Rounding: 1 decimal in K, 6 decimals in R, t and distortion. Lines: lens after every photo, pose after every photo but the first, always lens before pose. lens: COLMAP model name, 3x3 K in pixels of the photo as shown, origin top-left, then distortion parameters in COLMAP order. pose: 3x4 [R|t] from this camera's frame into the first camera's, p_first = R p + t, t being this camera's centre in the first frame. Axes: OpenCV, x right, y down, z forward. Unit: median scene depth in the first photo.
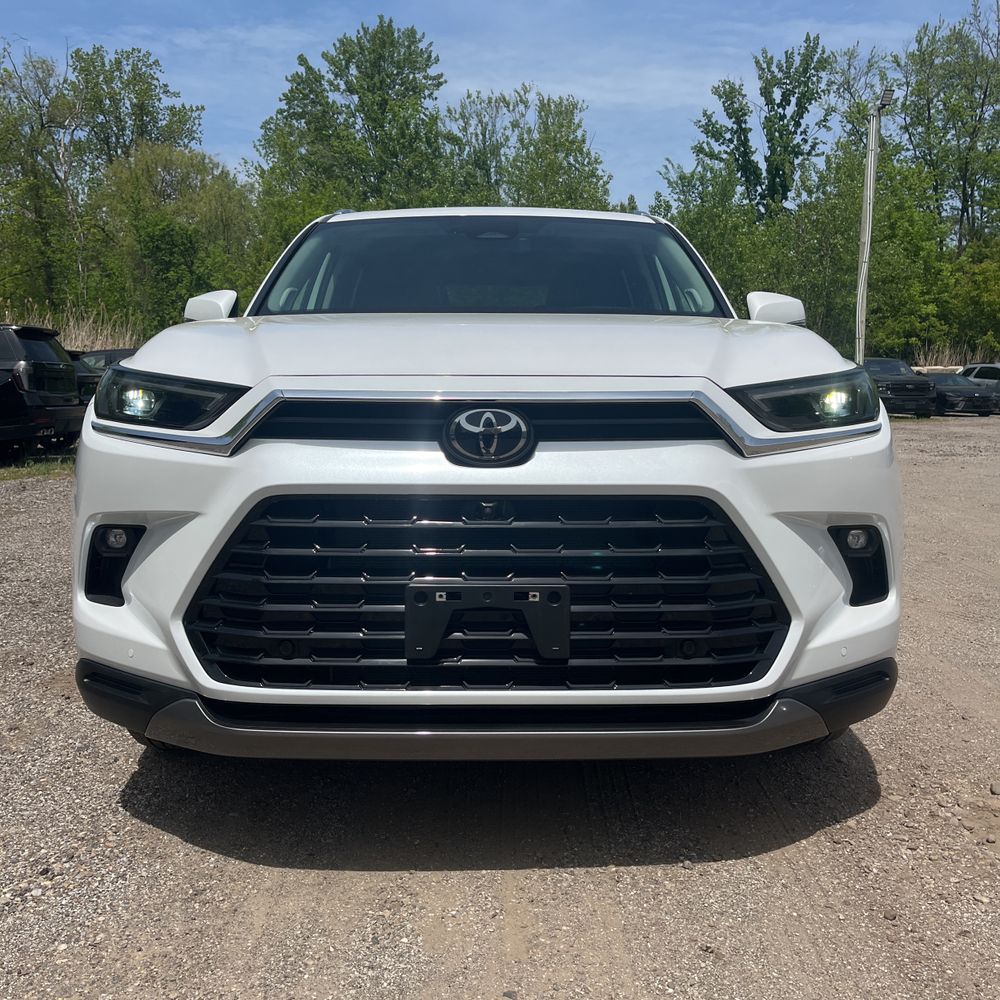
lens RADIAL K [[1026.1, 0, 500.0], [0, 1026.1, 500.0], [0, 0, 1]] dist [0.008395, -0.011054]
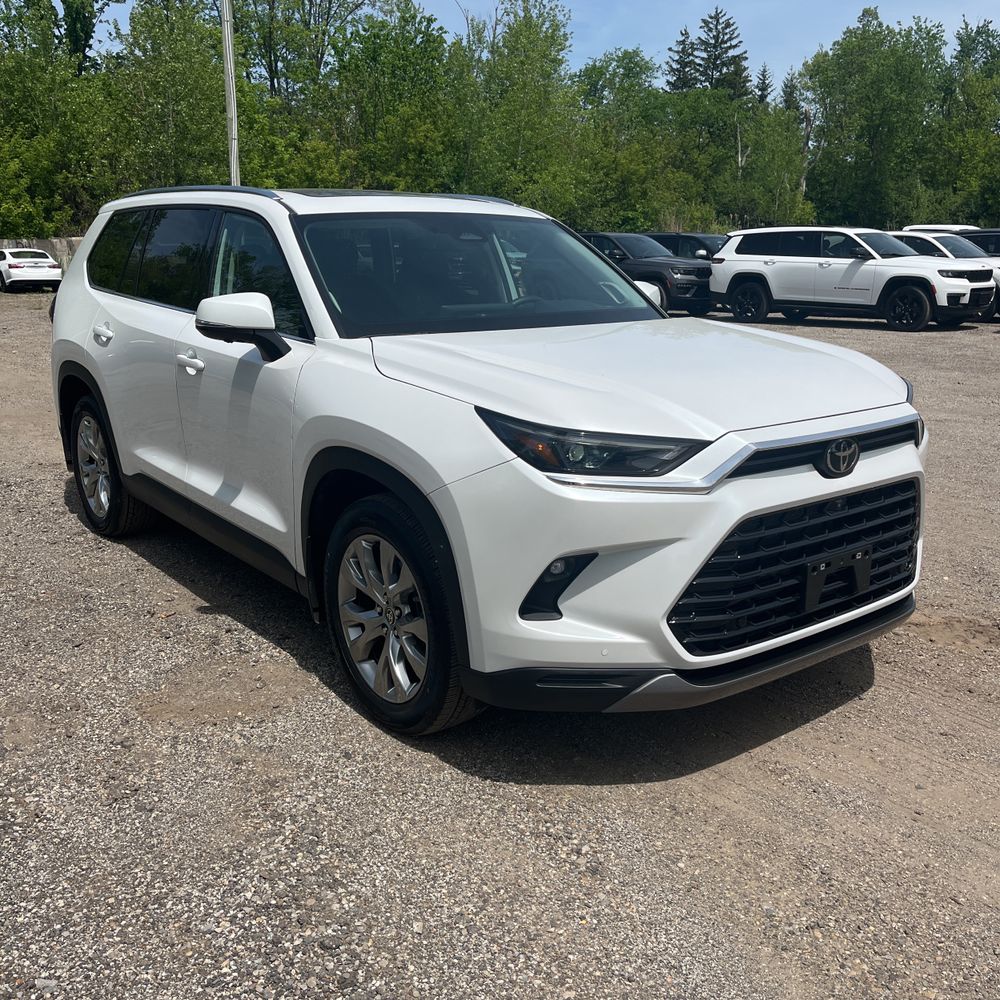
lens RADIAL K [[1043.0, 0, 500.0], [0, 1043.0, 500.0], [0, 0, 1]] dist [0.014667, -0.001453]
pose [[0.782628, -0.147694, 0.604715, -1.227704], [0.067009, 0.985789, 0.154043, -0.248249], [-0.618873, -0.080037, 0.781403, 0.084309]]
